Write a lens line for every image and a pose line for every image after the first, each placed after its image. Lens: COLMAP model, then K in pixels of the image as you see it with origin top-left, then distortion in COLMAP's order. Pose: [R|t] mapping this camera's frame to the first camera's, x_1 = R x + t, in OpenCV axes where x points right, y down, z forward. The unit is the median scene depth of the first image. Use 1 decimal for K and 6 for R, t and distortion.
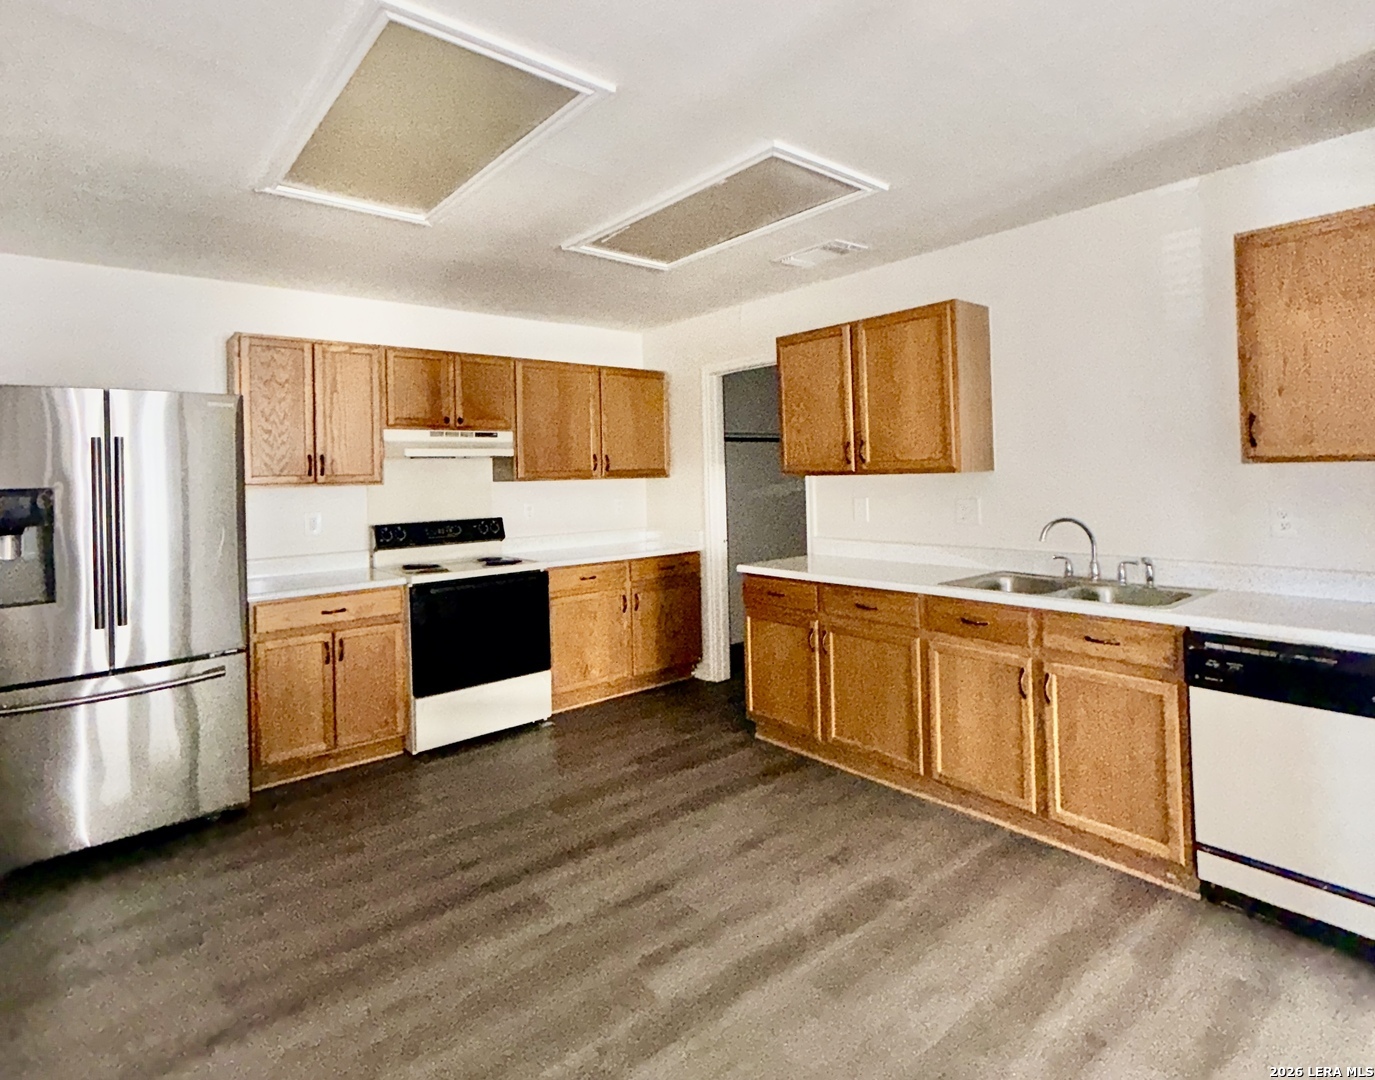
lens RADIAL K [[737.0, 0, 687.4], [0, 737.0, 464.8], [0, 0, 1]] dist [0.000535, 0.000266]
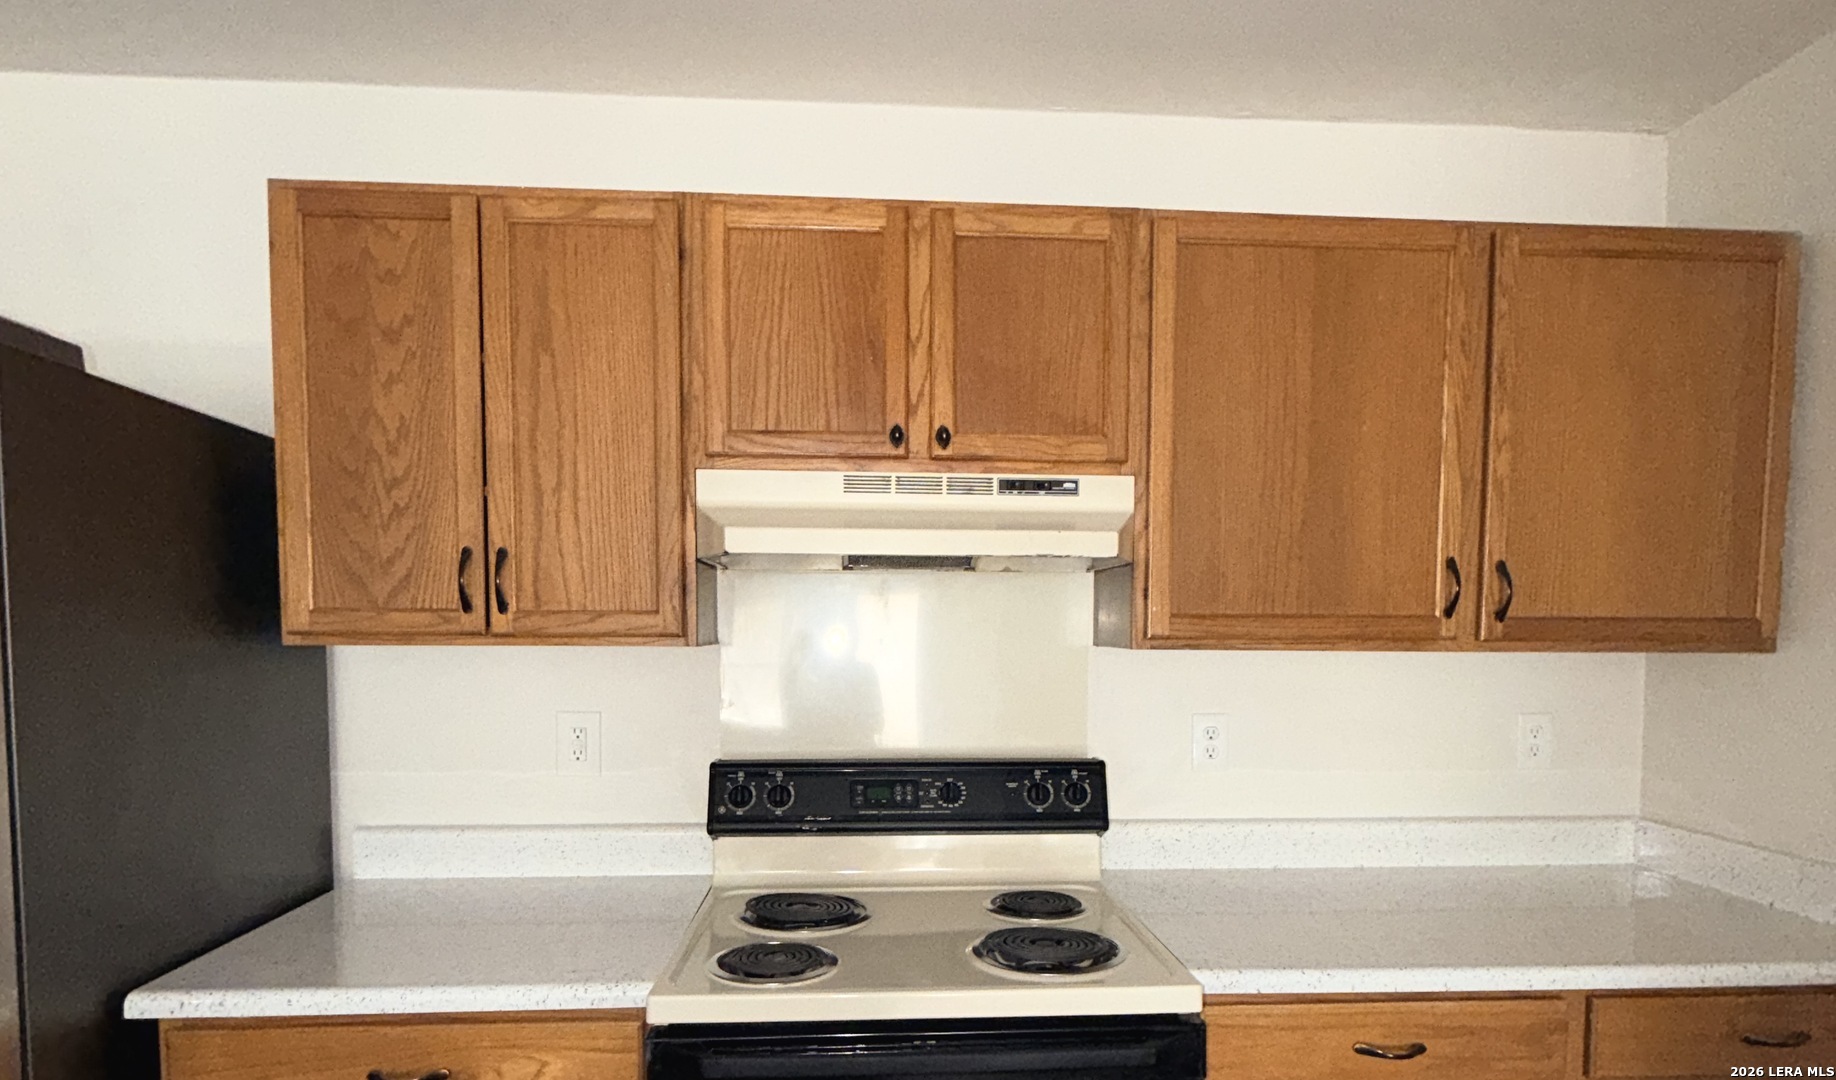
lens RADIAL K [[966.9, 0, 910.3], [0, 966.9, 686.5], [0, 0, 1]] dist [0.000123, 0.000282]
pose [[0.808110, 0.060734, -0.585892, -0.089201], [-0.017848, 0.996738, 0.078705, 0.009877], [0.588761, -0.053145, 0.806558, 0.699867]]
